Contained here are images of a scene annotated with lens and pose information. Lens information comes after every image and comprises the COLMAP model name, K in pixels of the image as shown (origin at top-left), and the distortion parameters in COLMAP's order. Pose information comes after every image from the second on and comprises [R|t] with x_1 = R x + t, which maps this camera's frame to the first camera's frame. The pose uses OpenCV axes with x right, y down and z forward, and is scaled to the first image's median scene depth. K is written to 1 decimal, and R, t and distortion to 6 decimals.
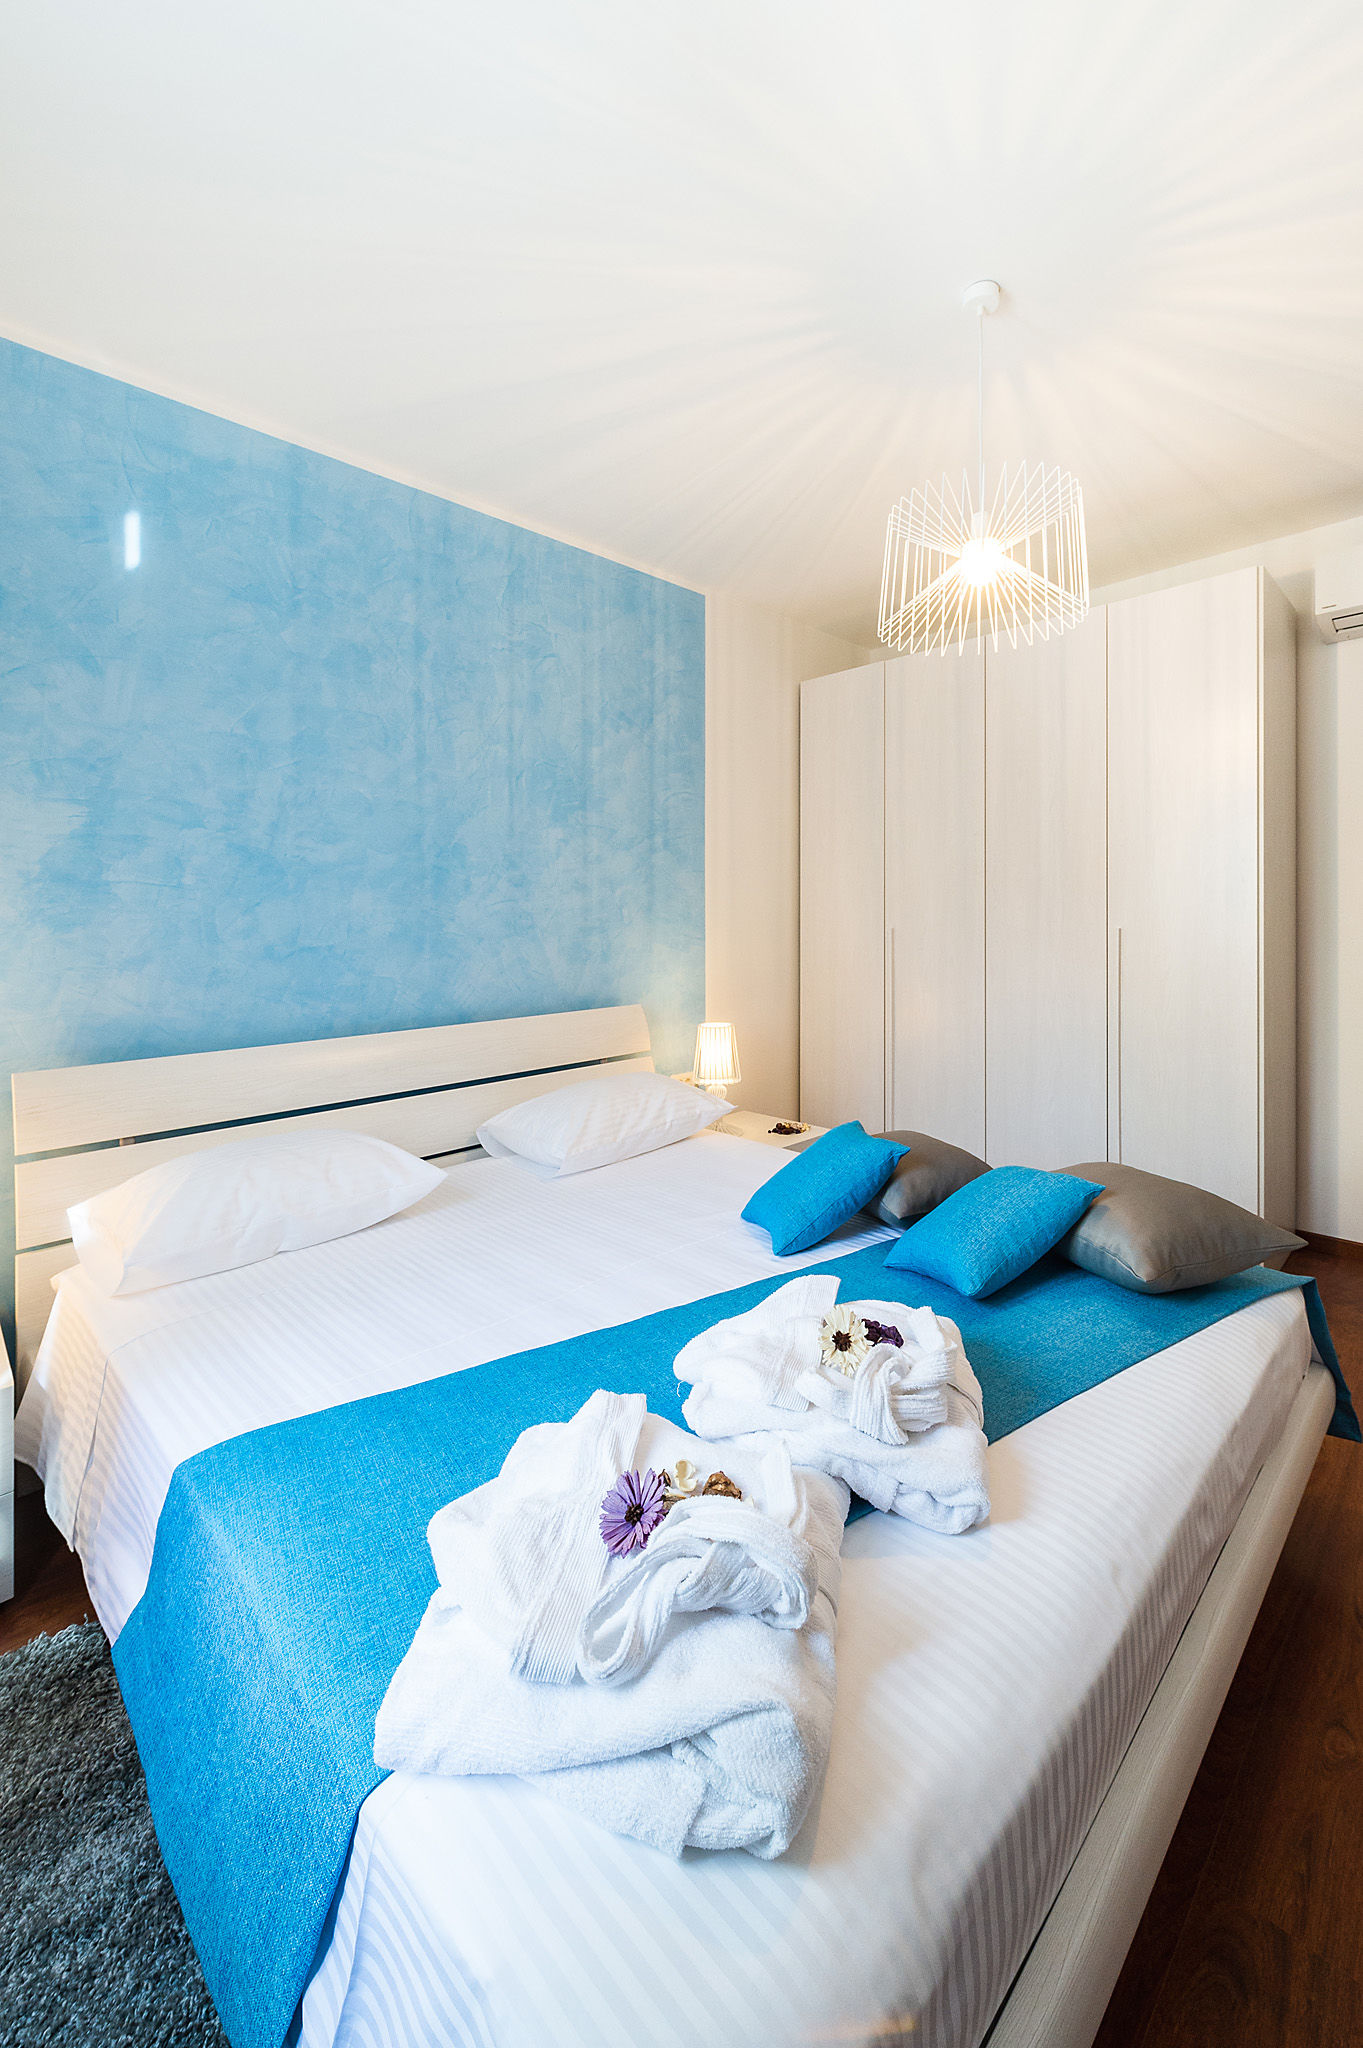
lens RADIAL K [[846.3, 0, 693.1], [0, 846.3, 917.6], [0, 0, 1]] dist [0.002933, -0.000403]
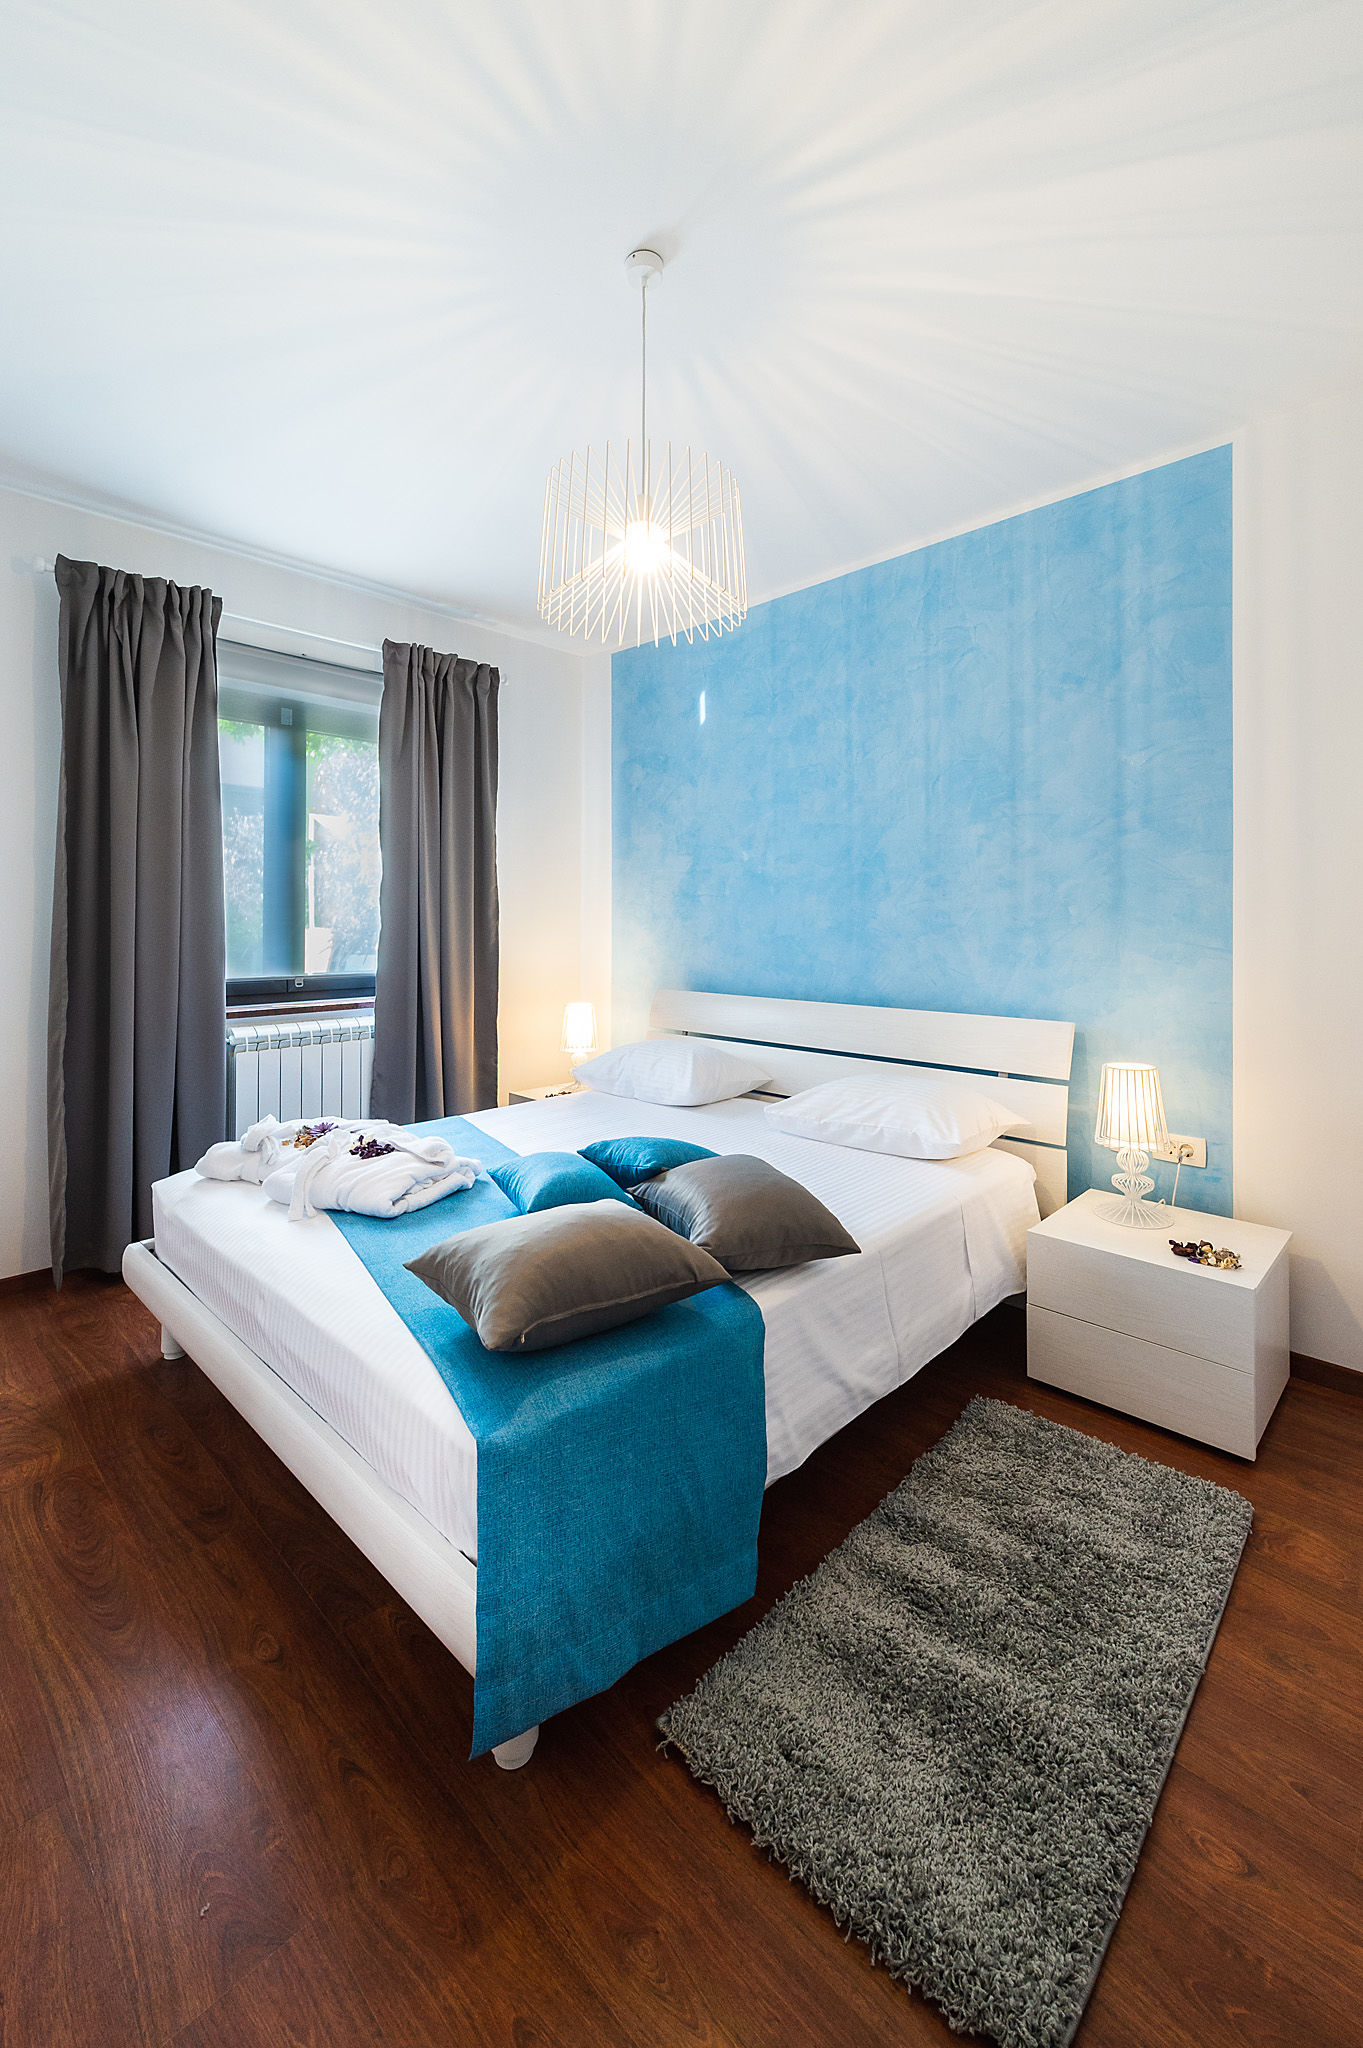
lens RADIAL K [[846.3, 0, 710.0], [0, 846.3, 955.4], [0, 0, 1]] dist [0.002933, -0.000403]
pose [[0.022559, 0.027730, -0.999361, 0.945476], [-0.027893, 0.999244, 0.027097, 0.031448], [0.999356, 0.027264, 0.023315, 0.786925]]
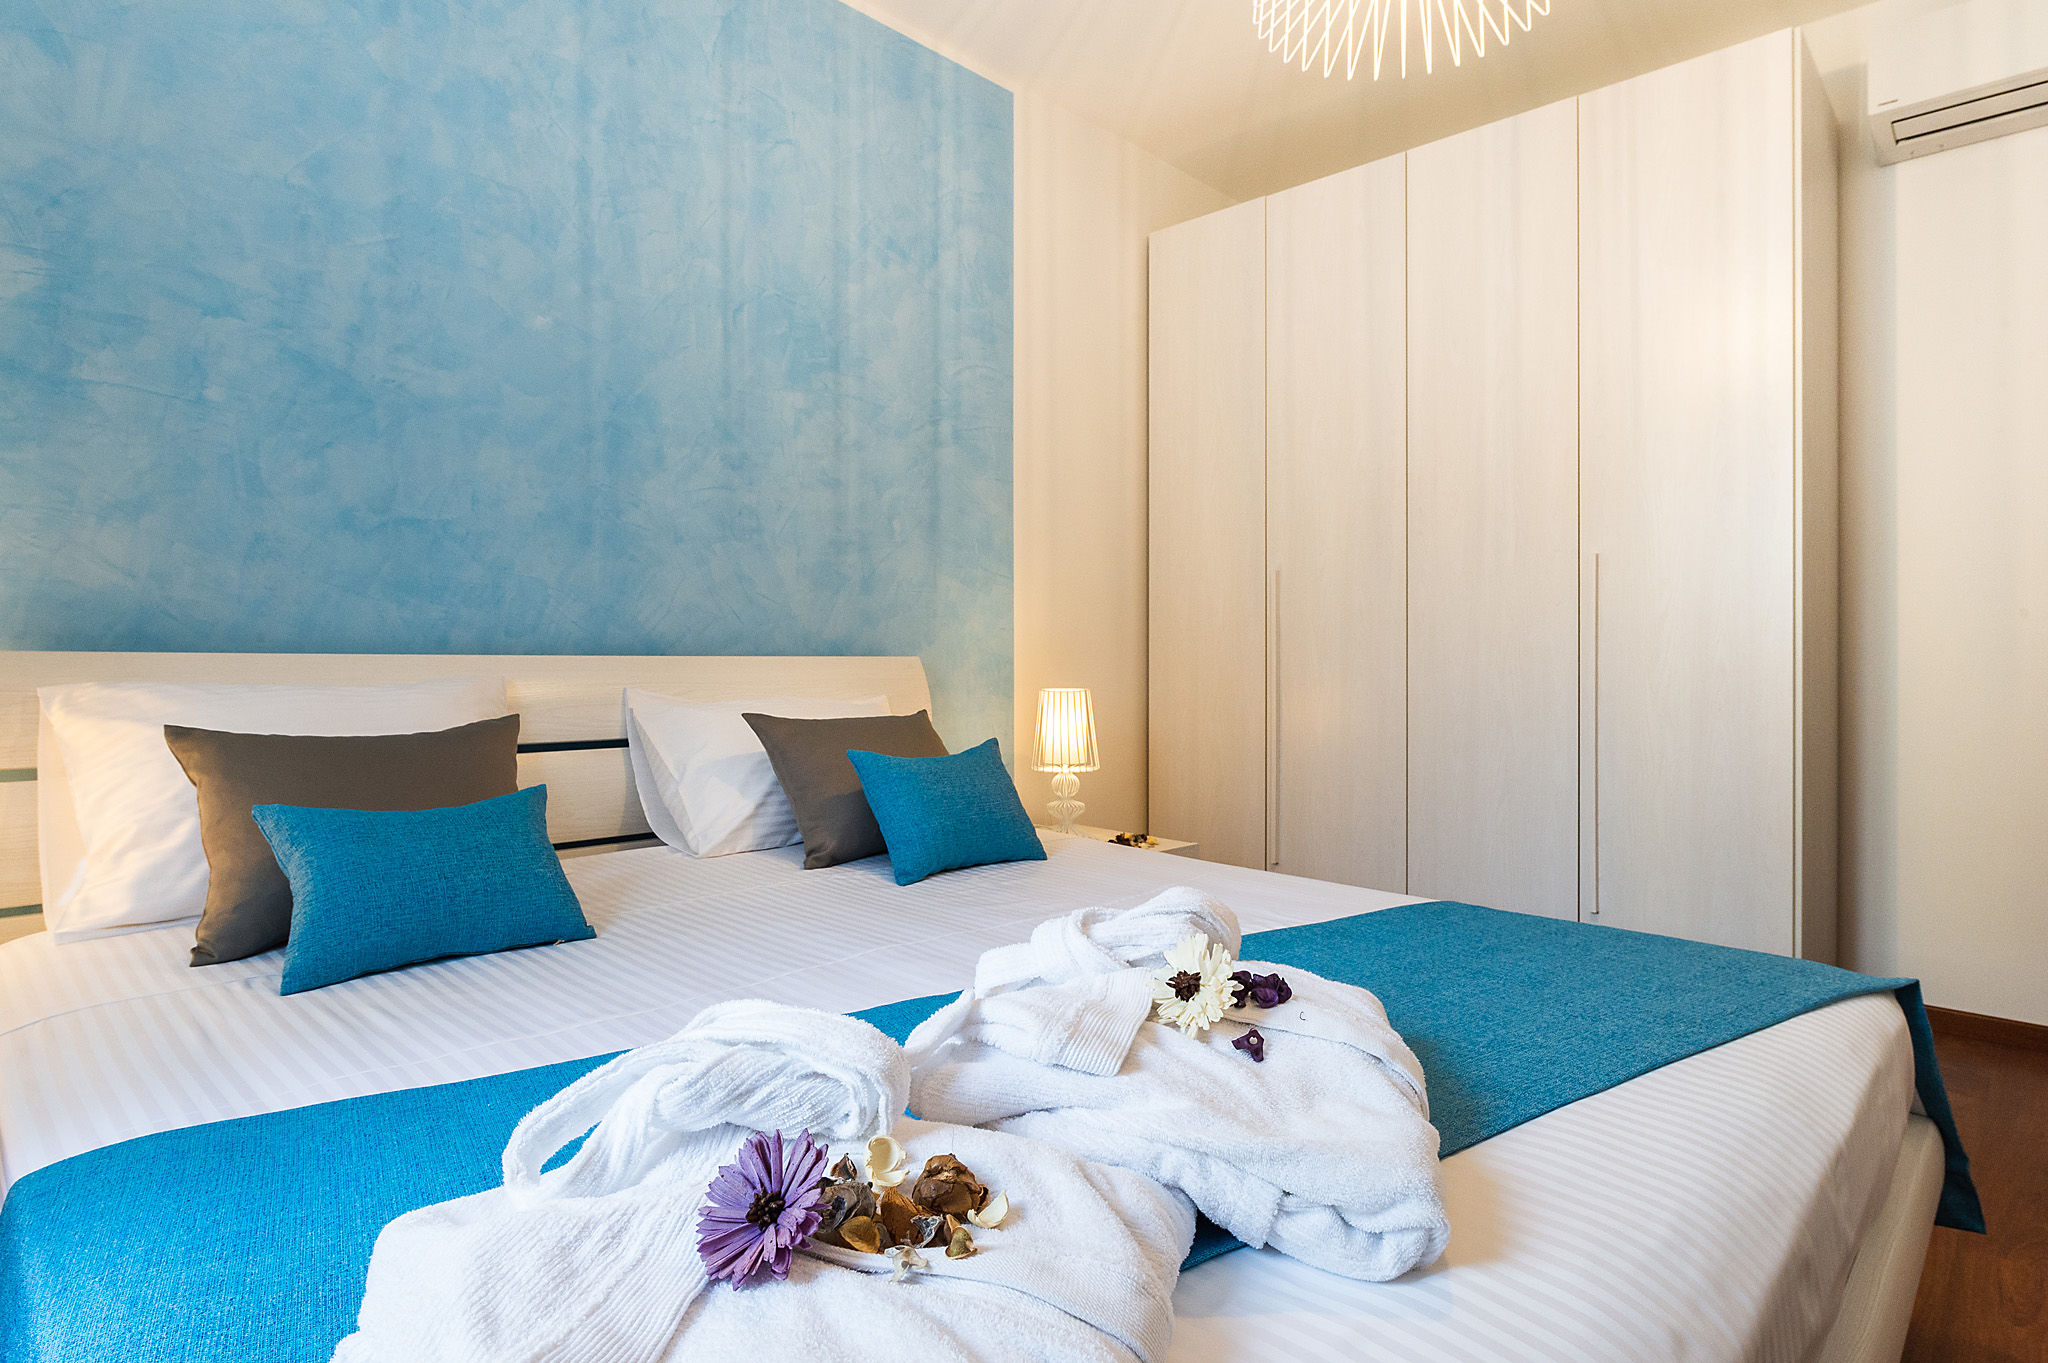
lens RADIAL K [[1075.3, 0, 1027.4], [0, 1075.3, 671.2], [0, 0, 1]] dist [-0.005079, 0.000312]
pose [[0.999997, 0.001299, 0.001876, 0.033756], [-0.001293, 0.999994, -0.003150, 0.147869], [-0.001880, 0.003148, 0.999993, 0.135029]]
